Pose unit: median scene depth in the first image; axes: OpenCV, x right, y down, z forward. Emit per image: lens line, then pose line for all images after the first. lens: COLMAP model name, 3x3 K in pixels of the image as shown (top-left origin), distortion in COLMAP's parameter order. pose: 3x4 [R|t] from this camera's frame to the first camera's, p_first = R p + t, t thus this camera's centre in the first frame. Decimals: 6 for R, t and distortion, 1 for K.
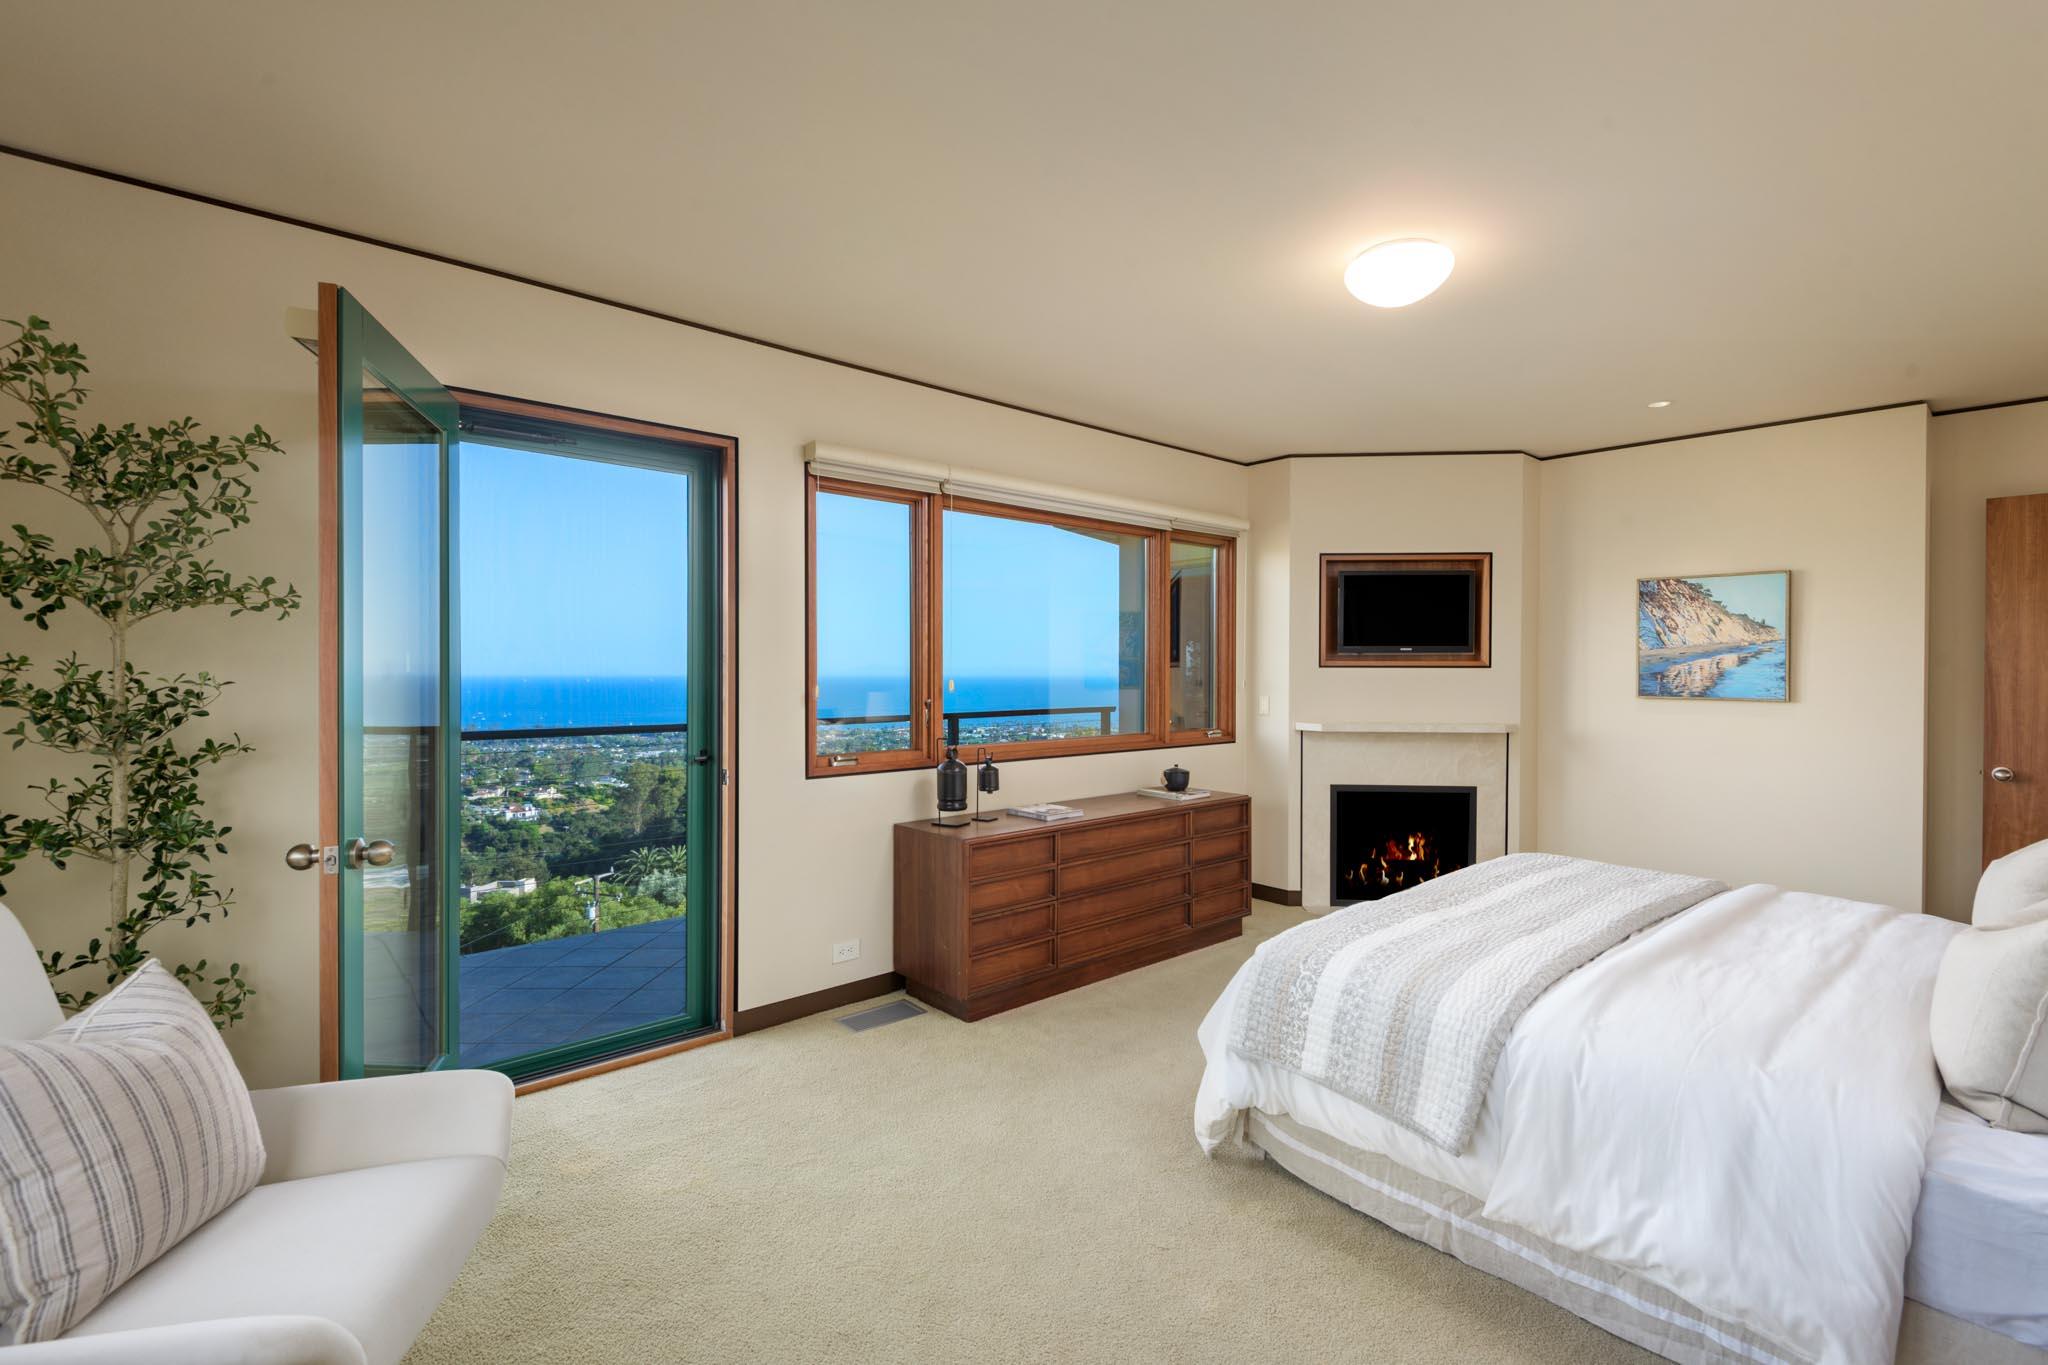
lens RADIAL K [[938.5, 0, 1018.3], [0, 938.5, 676.6], [0, 0, 1]] dist [0.001611, -0.000135]
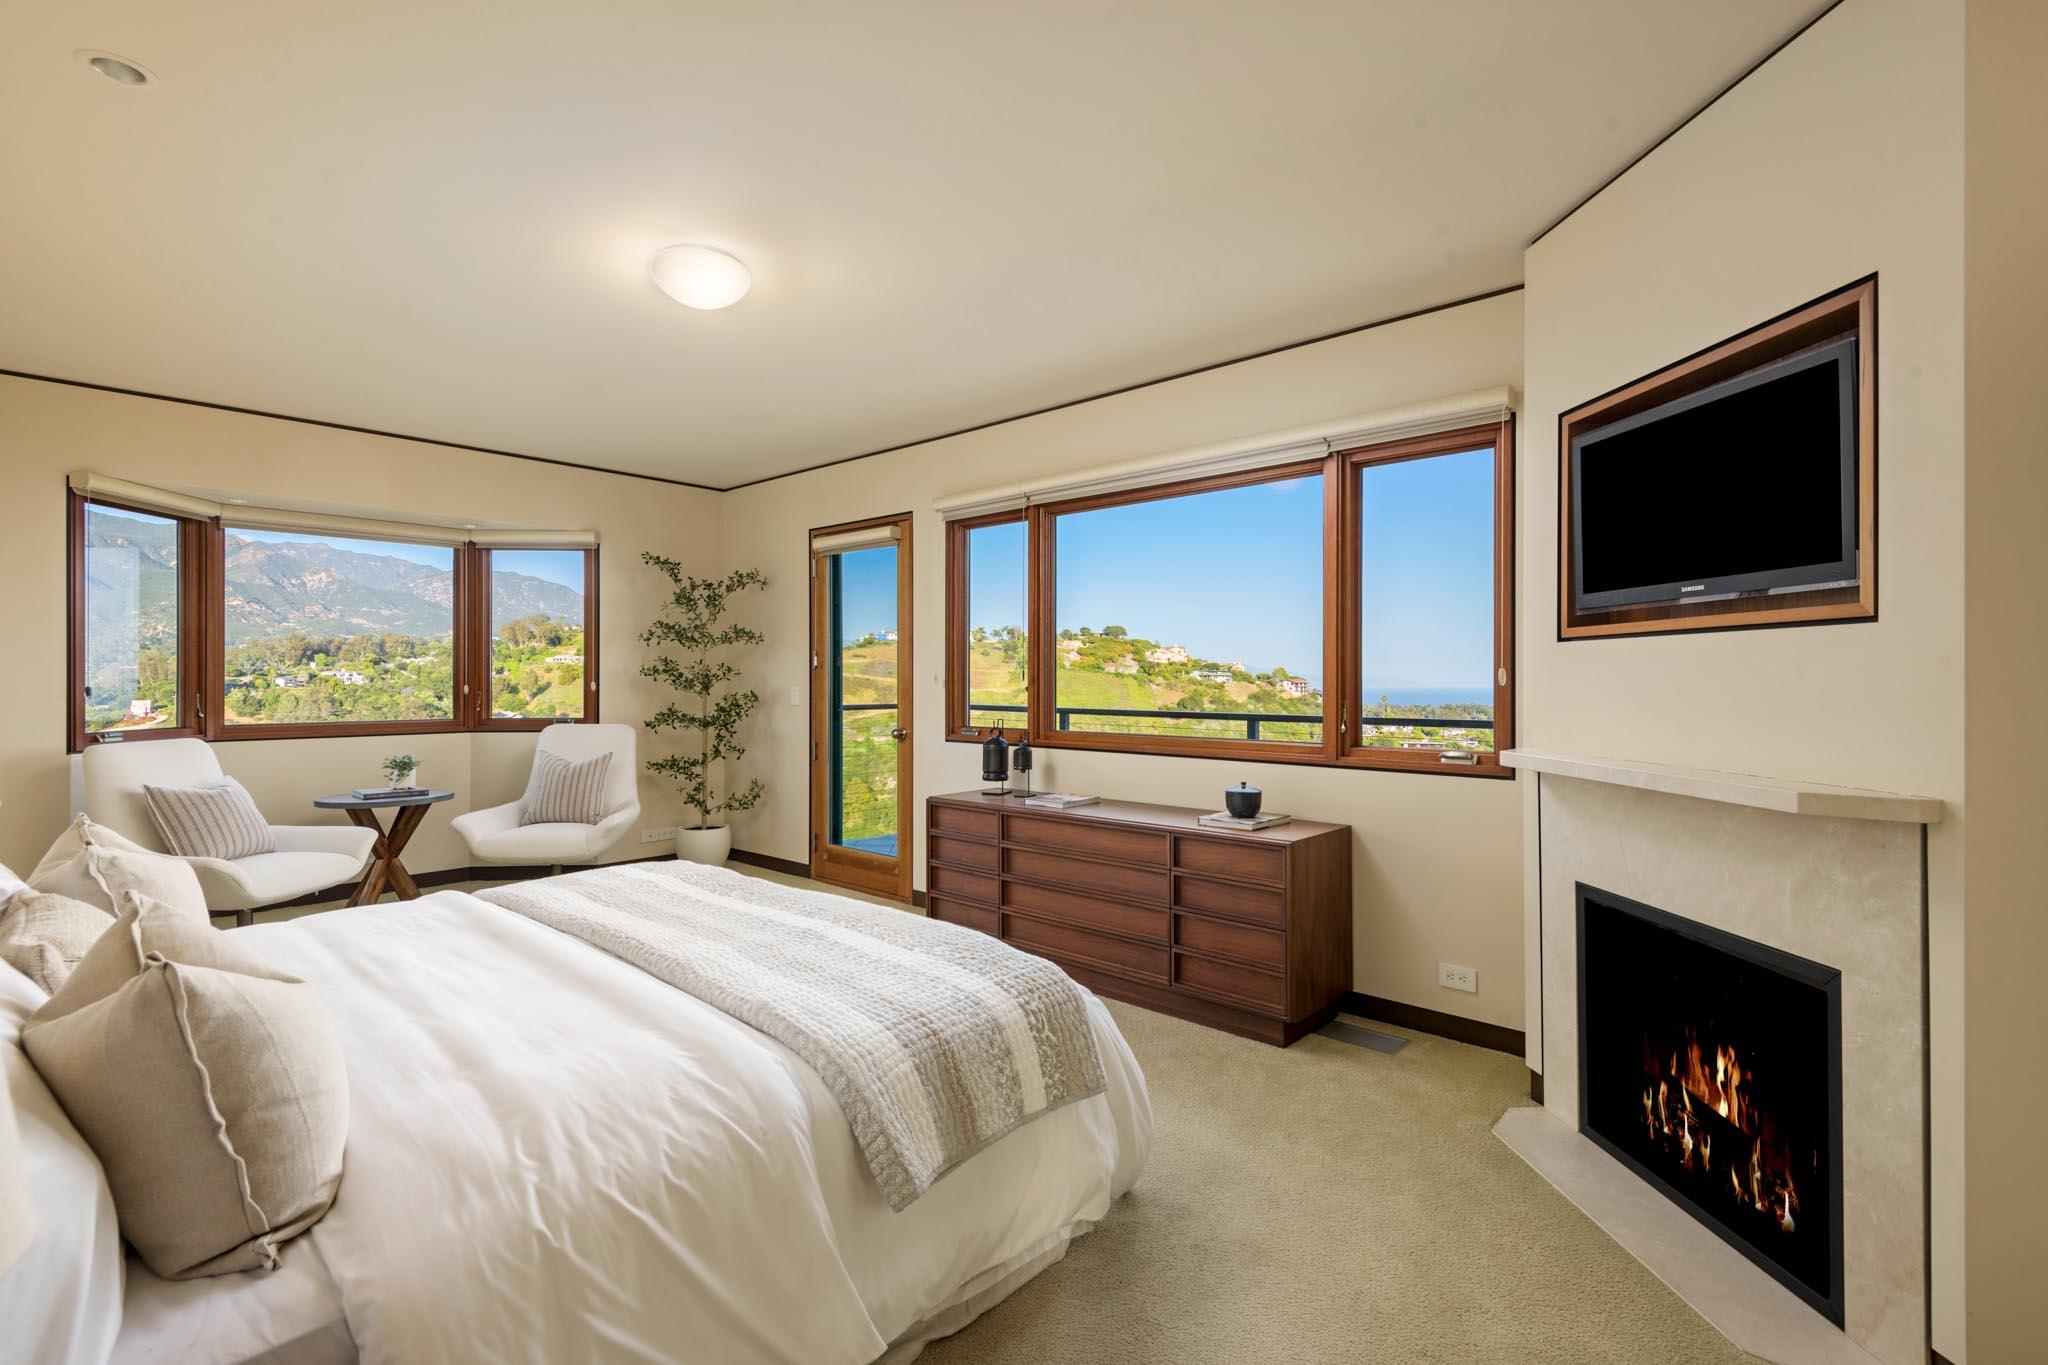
lens RADIAL K [[938.5, 0, 1017.7], [0, 938.5, 678.0], [0, 0, 1]] dist [0.001611, -0.000135]
pose [[0.097439, -0.004781, -0.995230, 0.802247], [-0.010518, 0.999928, -0.005833, 0.015736], [0.995186, 0.011036, 0.097381, 0.672121]]
